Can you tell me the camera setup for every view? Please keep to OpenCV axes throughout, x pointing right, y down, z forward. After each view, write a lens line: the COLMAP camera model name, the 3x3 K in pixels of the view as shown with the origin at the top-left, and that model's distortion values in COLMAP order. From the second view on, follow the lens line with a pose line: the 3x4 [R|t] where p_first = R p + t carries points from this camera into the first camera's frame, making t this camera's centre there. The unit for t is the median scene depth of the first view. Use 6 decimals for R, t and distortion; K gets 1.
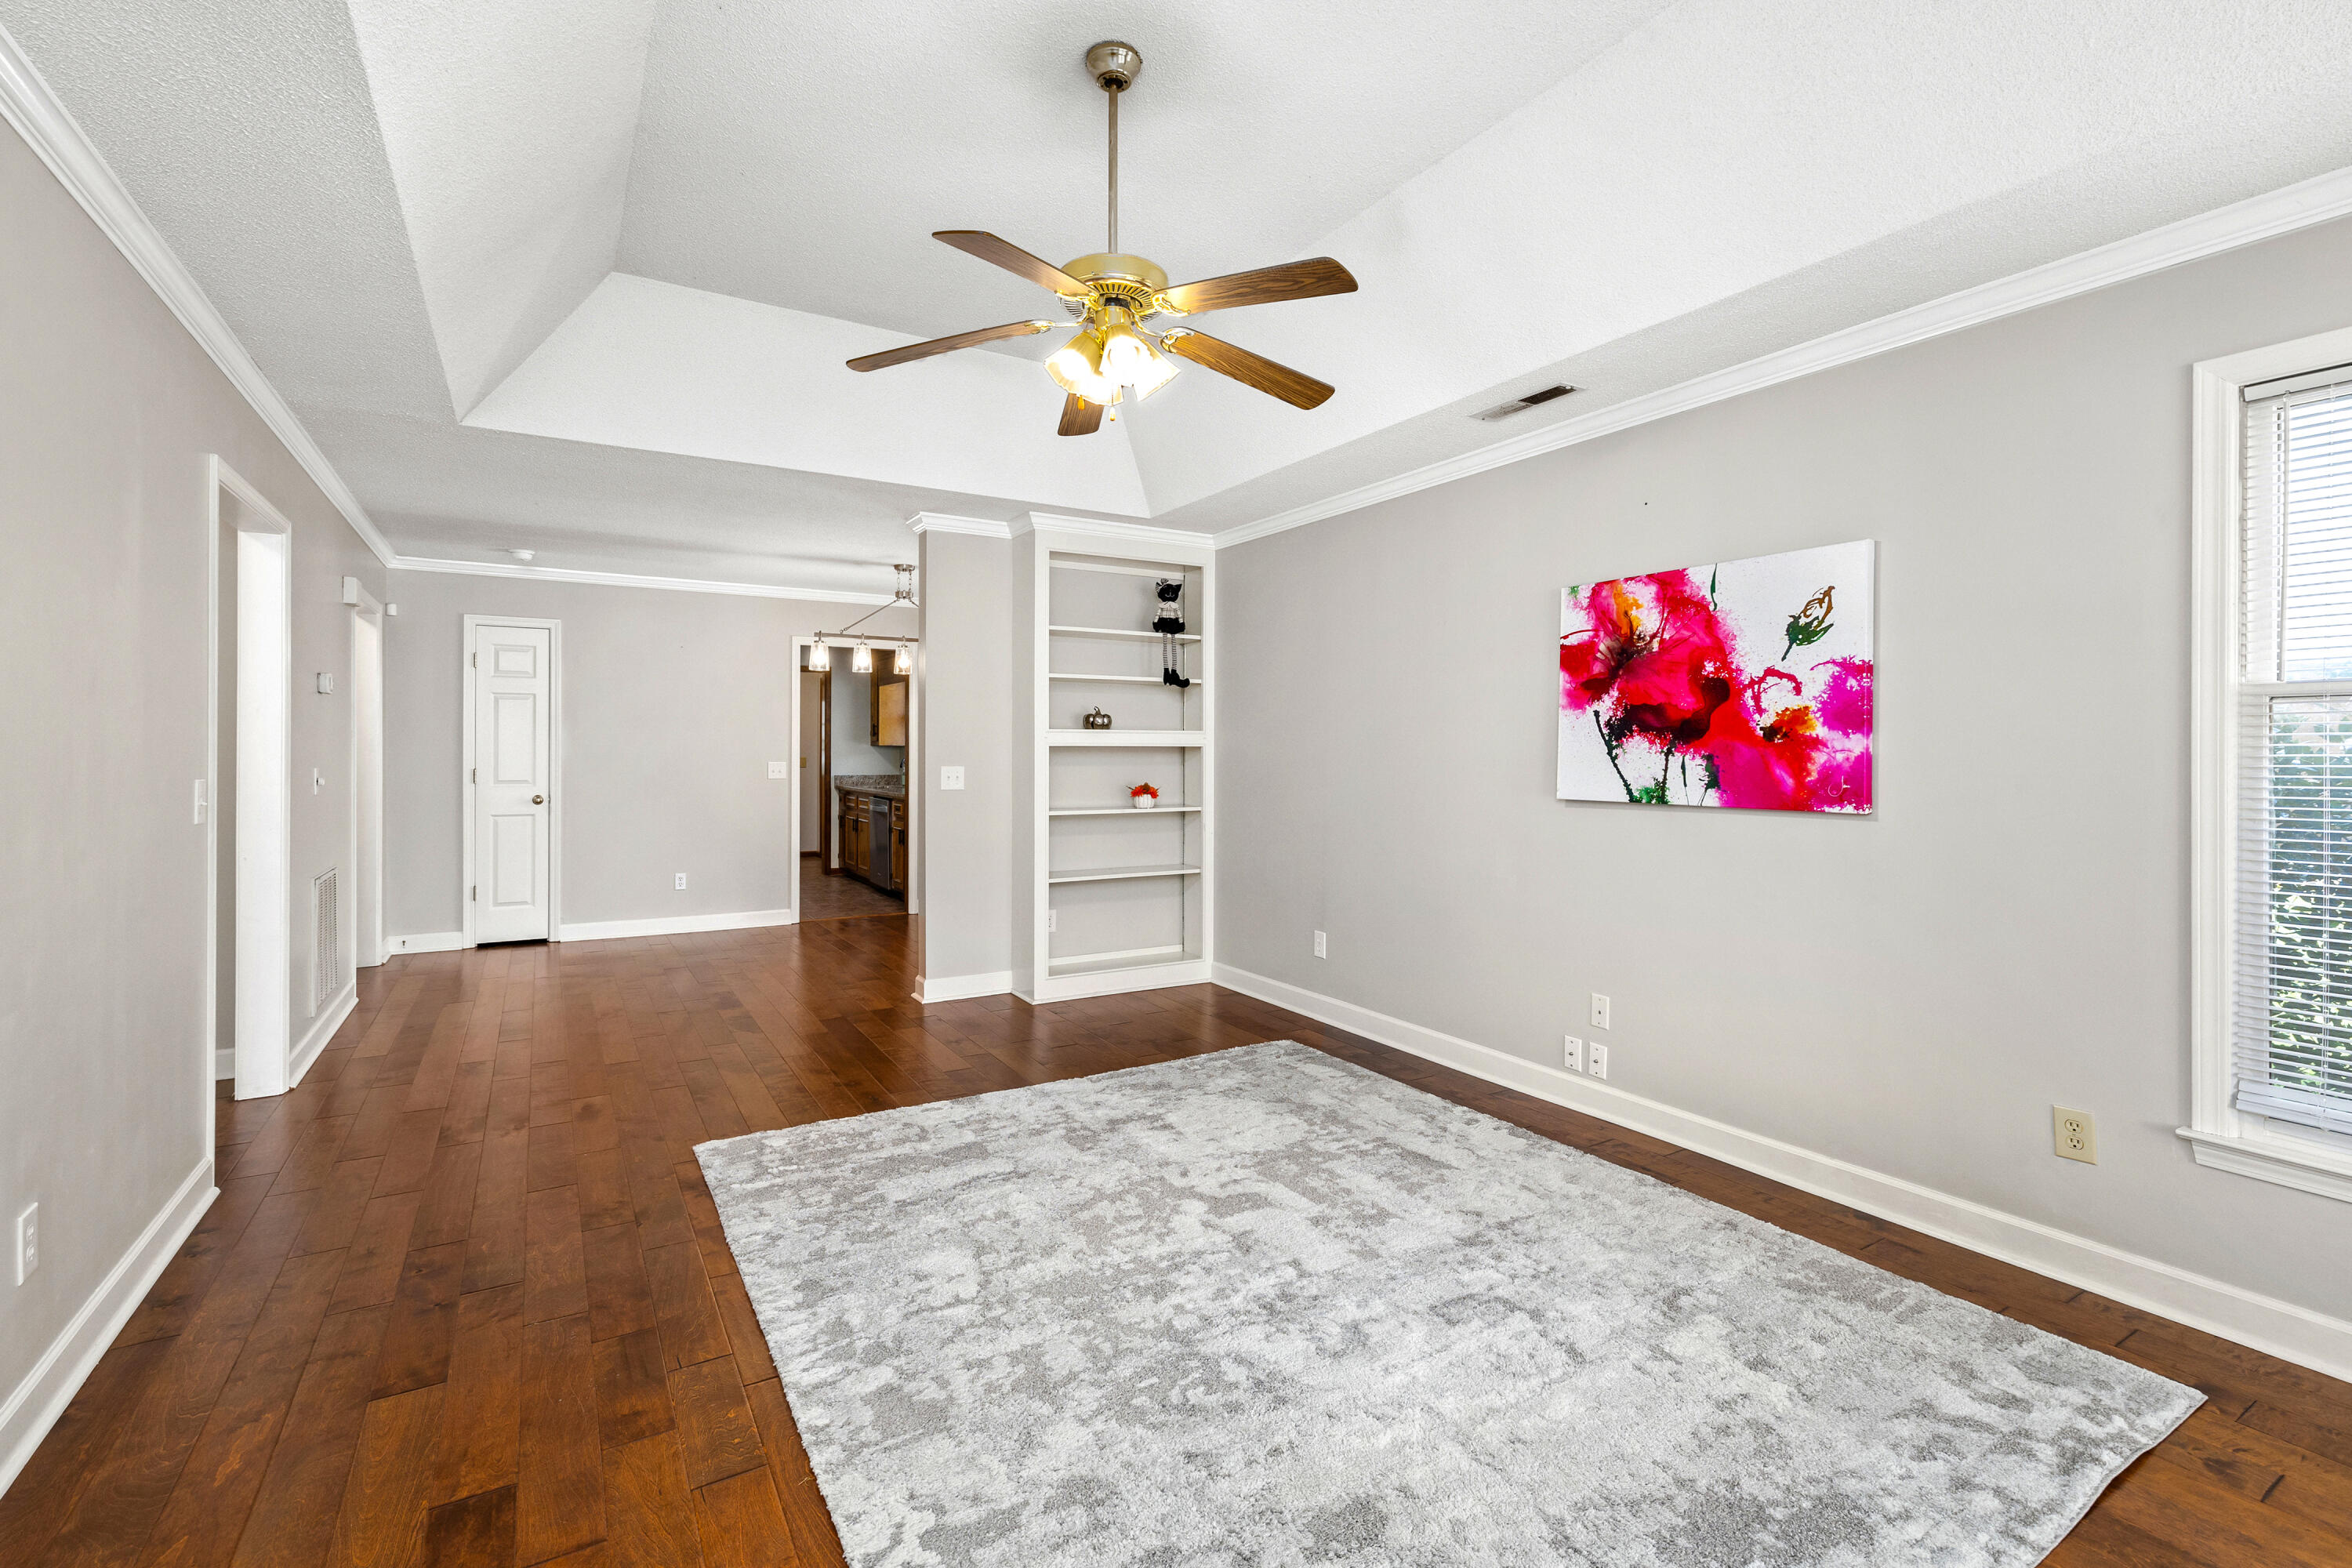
lens RADIAL K [[1075.6, 0, 1175.6], [0, 1075.6, 747.8], [0, 0, 1]] dist [0.000683, 0.000278]
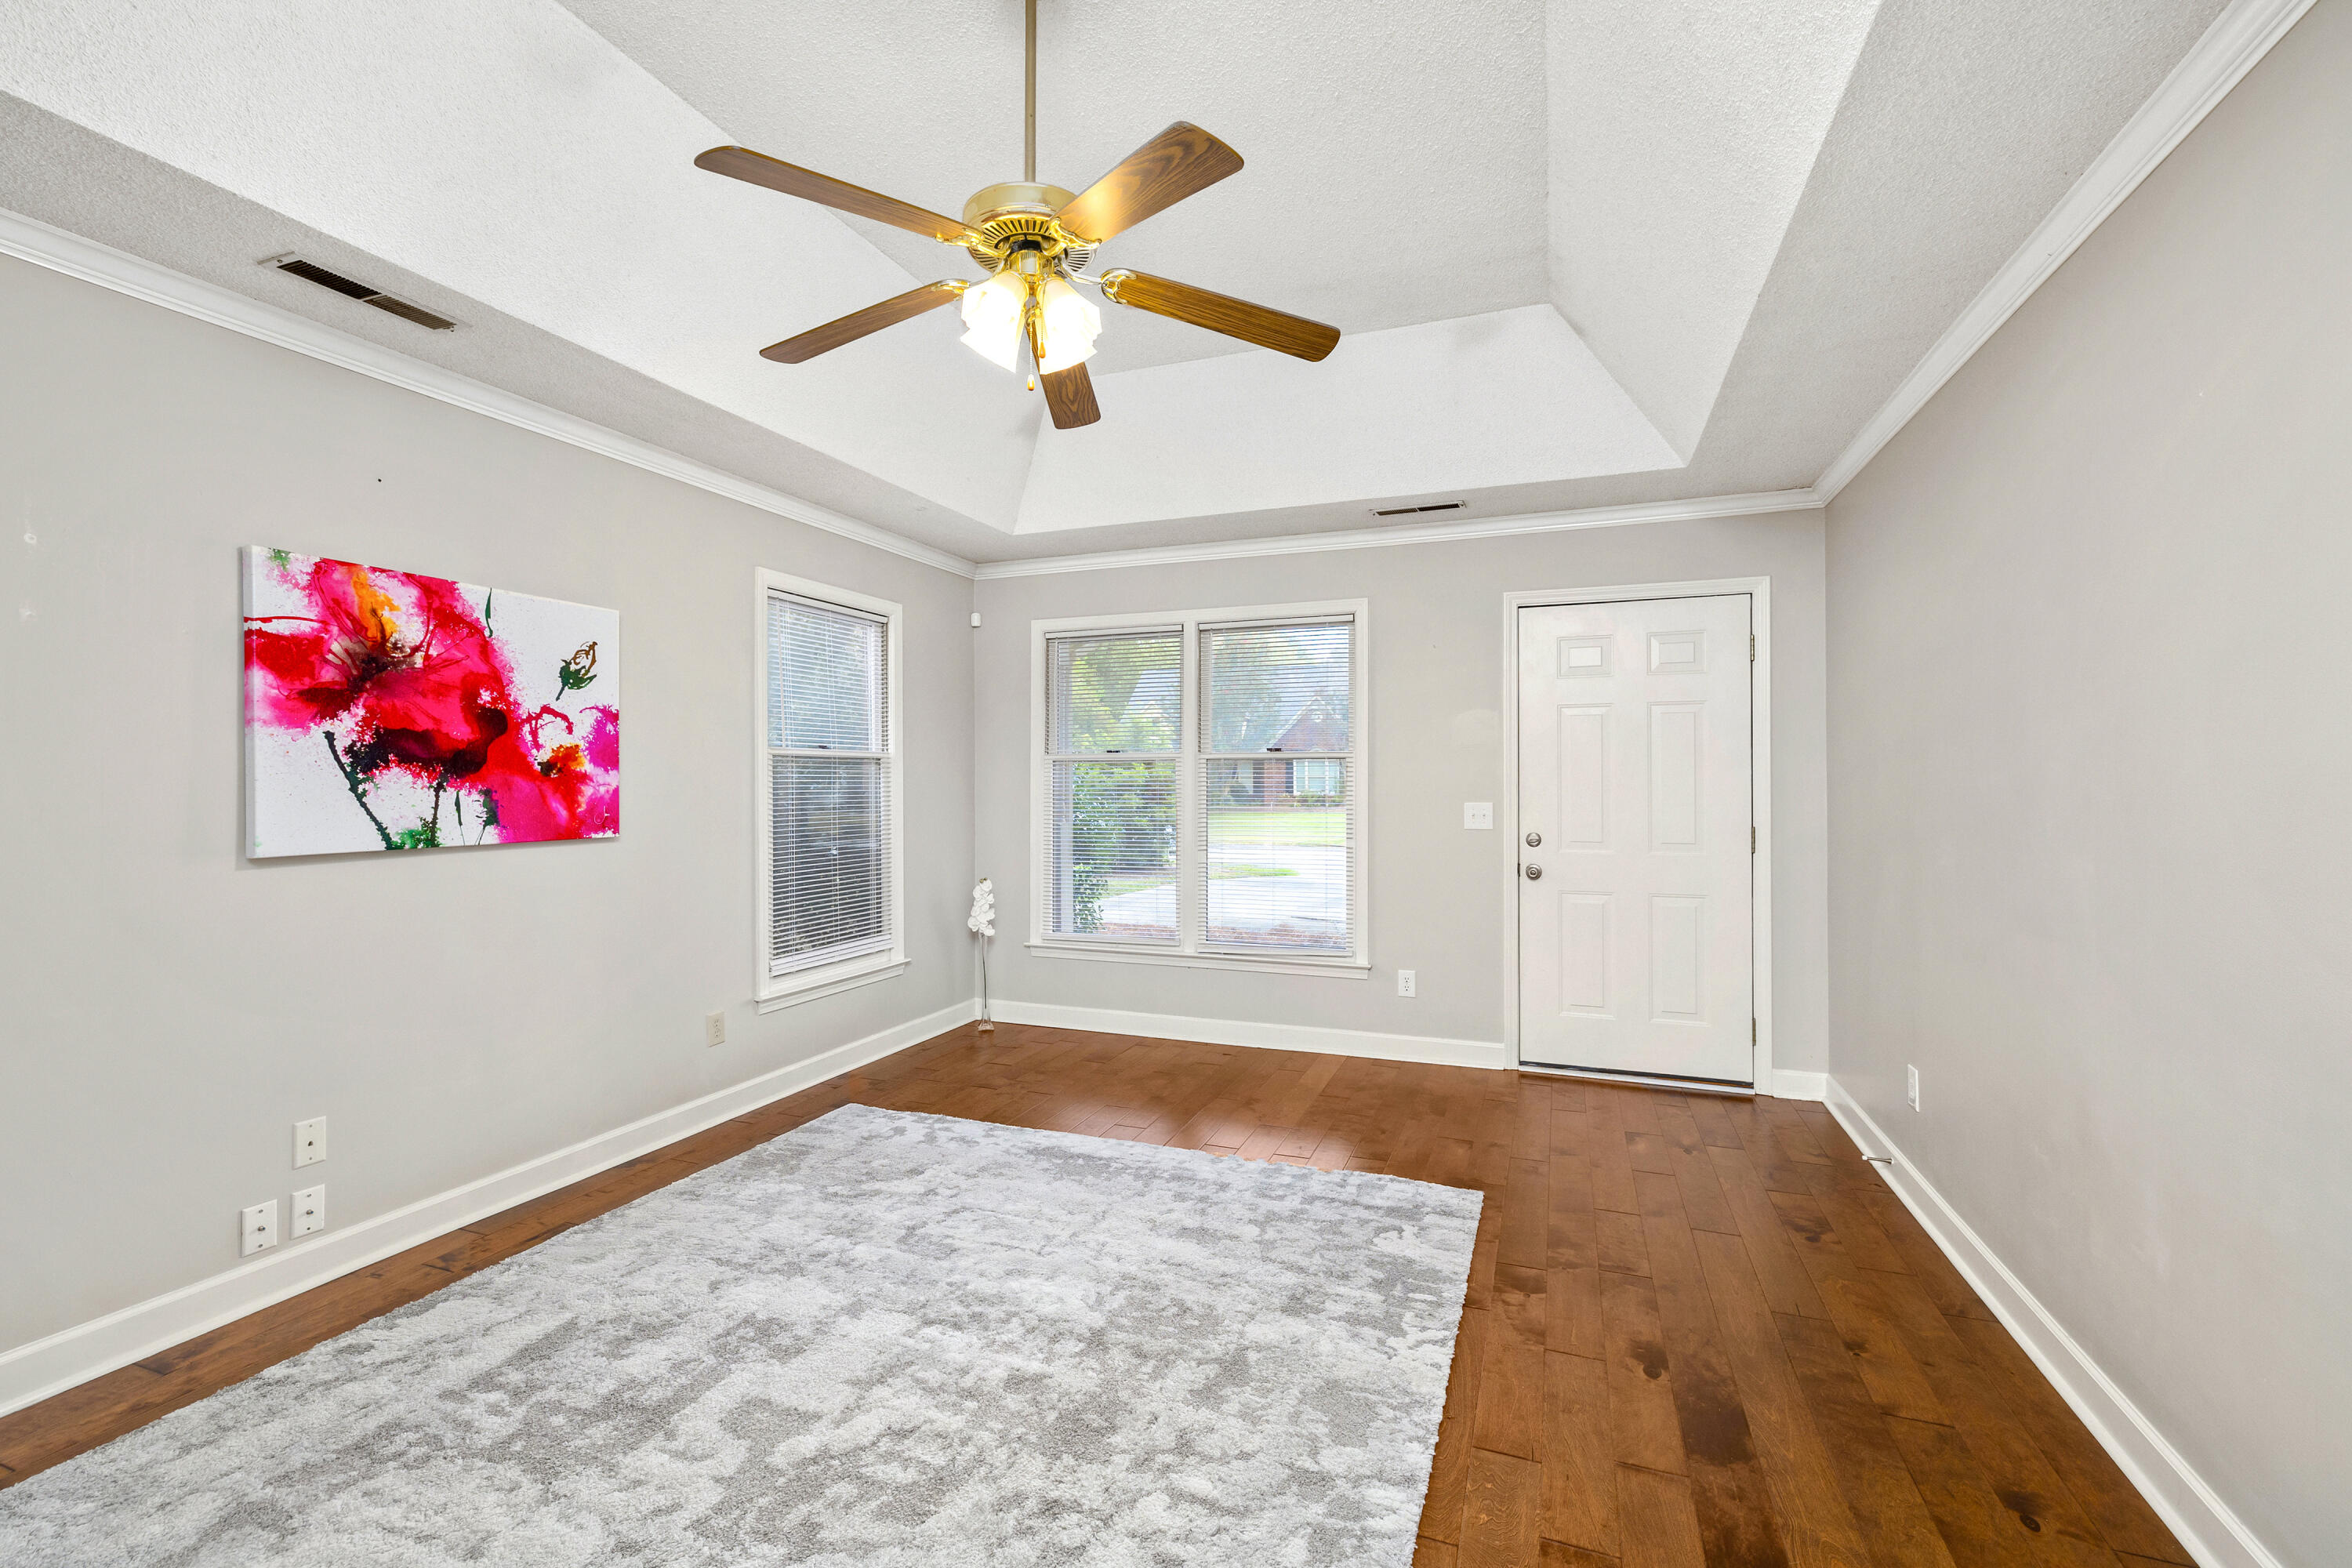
lens RADIAL K [[1028.5, 0, 1174.8], [0, 1028.5, 778.6], [0, 0, 1]] dist [-0.000975, 0.000665]
pose [[-0.627988, 0.001521, 0.778222, -0.581350], [-0.001260, 0.999995, -0.002971, -0.001138], [-0.778222, -0.002846, -0.627982, 1.099098]]
